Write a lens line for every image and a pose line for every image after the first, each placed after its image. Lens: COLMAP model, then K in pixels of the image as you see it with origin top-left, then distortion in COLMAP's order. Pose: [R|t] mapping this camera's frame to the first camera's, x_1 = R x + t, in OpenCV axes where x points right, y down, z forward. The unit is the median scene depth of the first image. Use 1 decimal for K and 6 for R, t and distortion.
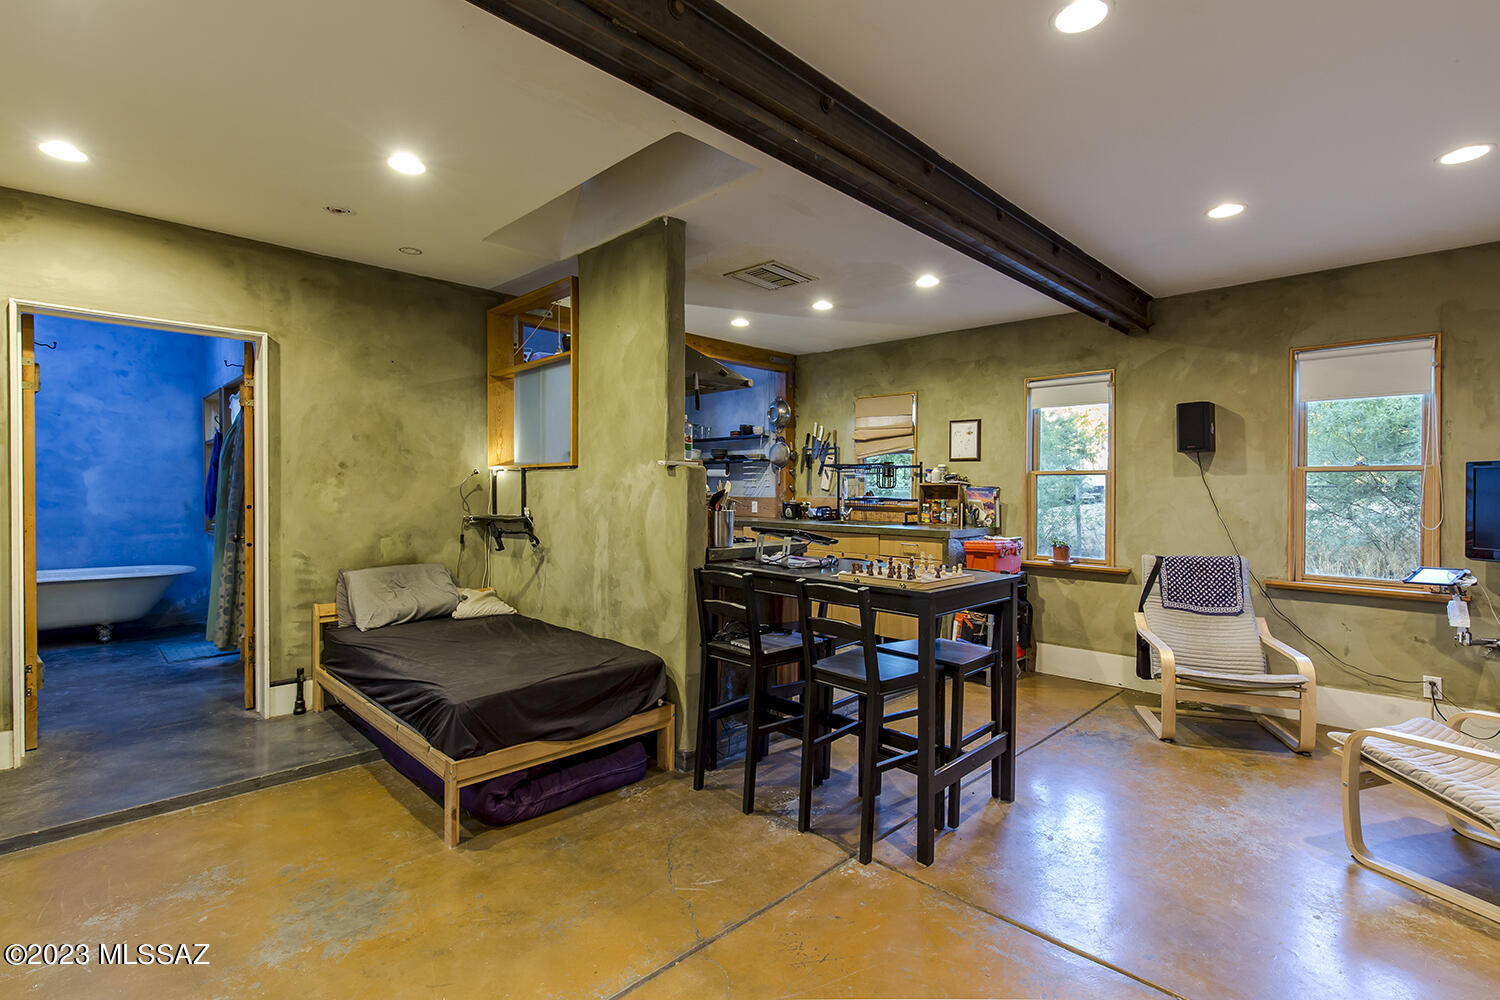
lens RADIAL K [[679.4, 0, 747.8], [0, 679.4, 493.9], [0, 0, 1]] dist [0.006701, -0.000477]
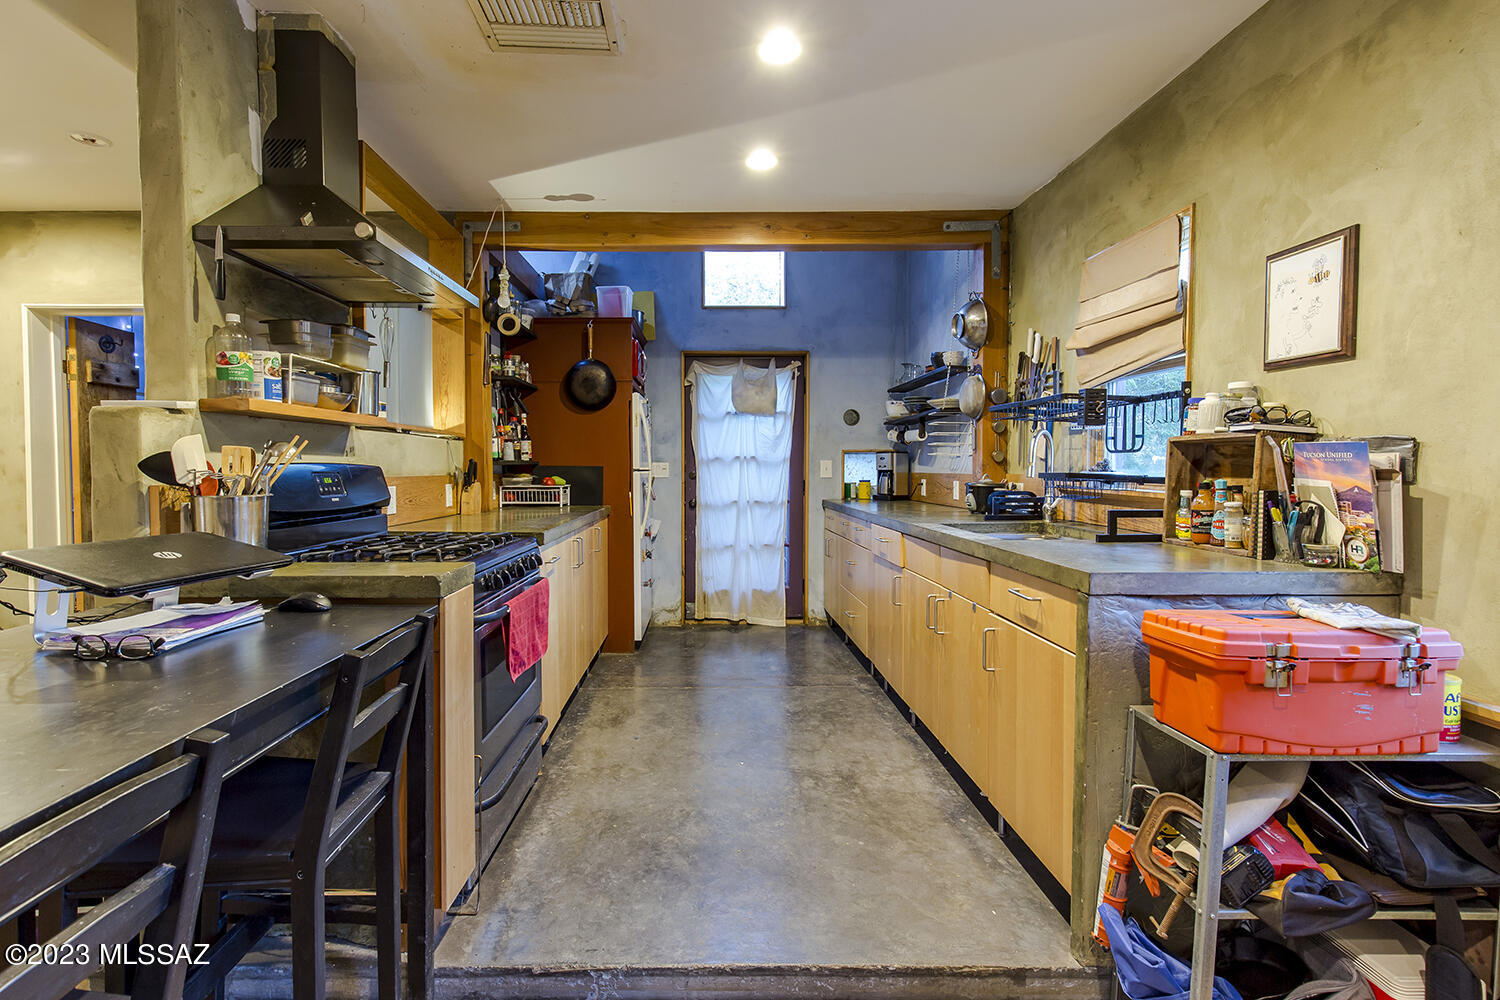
lens RADIAL K [[679.4, 0, 710.9], [0, 679.4, 485.5], [0, 0, 1]] dist [0.006701, -0.000477]
pose [[0.711449, 0.013339, -0.702611, 0.361027], [-0.002038, 0.999855, 0.016919, 0.006358], [0.702735, -0.010606, 0.711373, 0.573753]]
